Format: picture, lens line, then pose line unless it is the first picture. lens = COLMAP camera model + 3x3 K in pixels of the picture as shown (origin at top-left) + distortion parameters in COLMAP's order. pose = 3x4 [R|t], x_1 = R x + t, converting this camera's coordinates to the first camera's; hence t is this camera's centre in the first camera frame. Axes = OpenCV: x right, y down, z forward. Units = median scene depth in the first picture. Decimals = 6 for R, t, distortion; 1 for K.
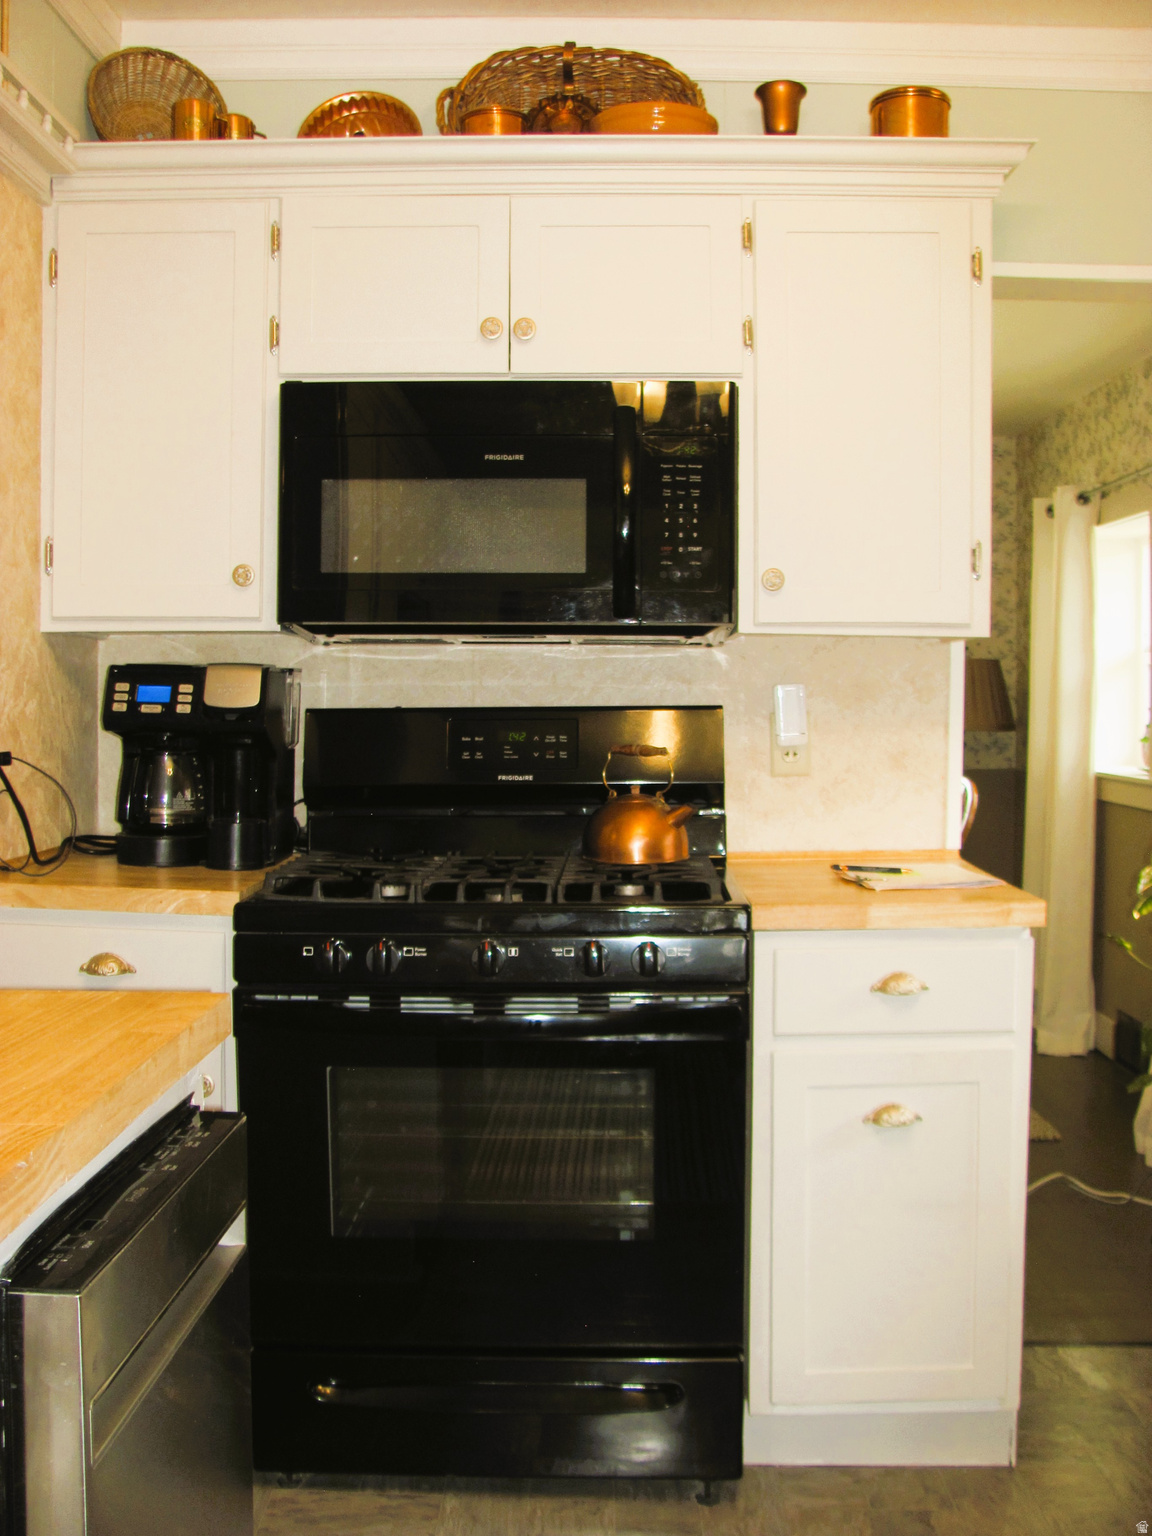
lens RADIAL K [[1669.9, 0, 573.2], [0, 1669.9, 798.9], [0, 0, 1]] dist [-0.205473, 0.237140]
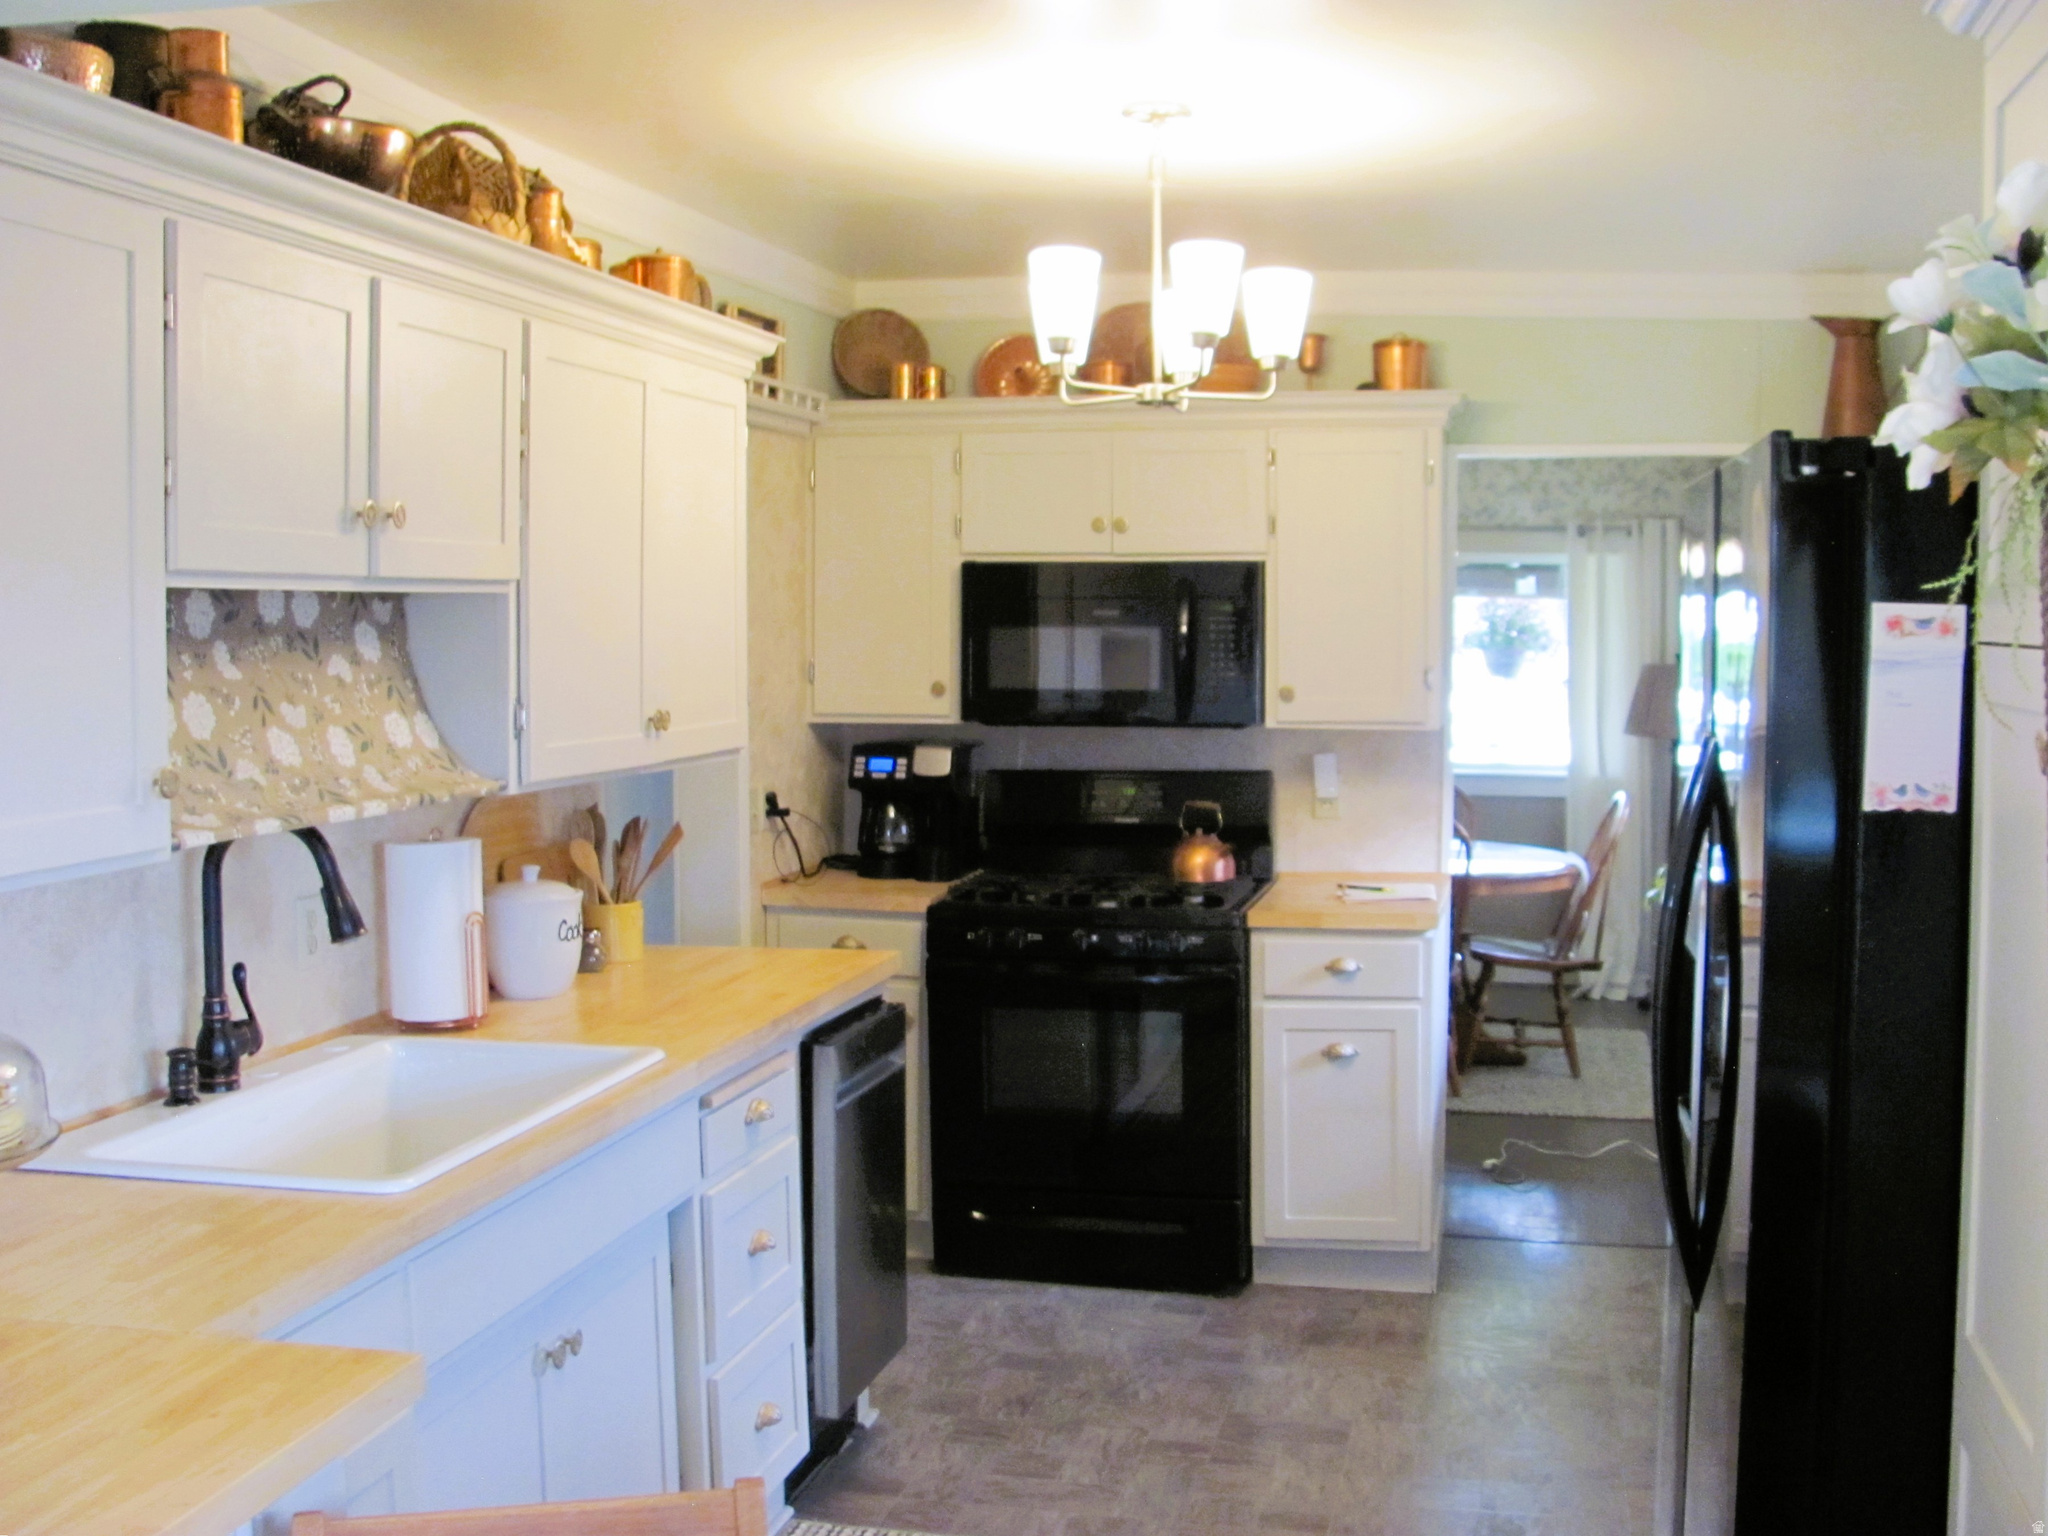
lens RADIAL K [[2226.6, 0, 1024.0], [0, 2226.6, 768.0], [0, 0, 1]] dist [-0.205473, 0.237140]
pose [[0.979297, 0.006584, -0.202322, 0.288741], [-0.005234, 0.999960, 0.007207, -0.076846], [0.202361, -0.005999, 0.979293, -0.977973]]
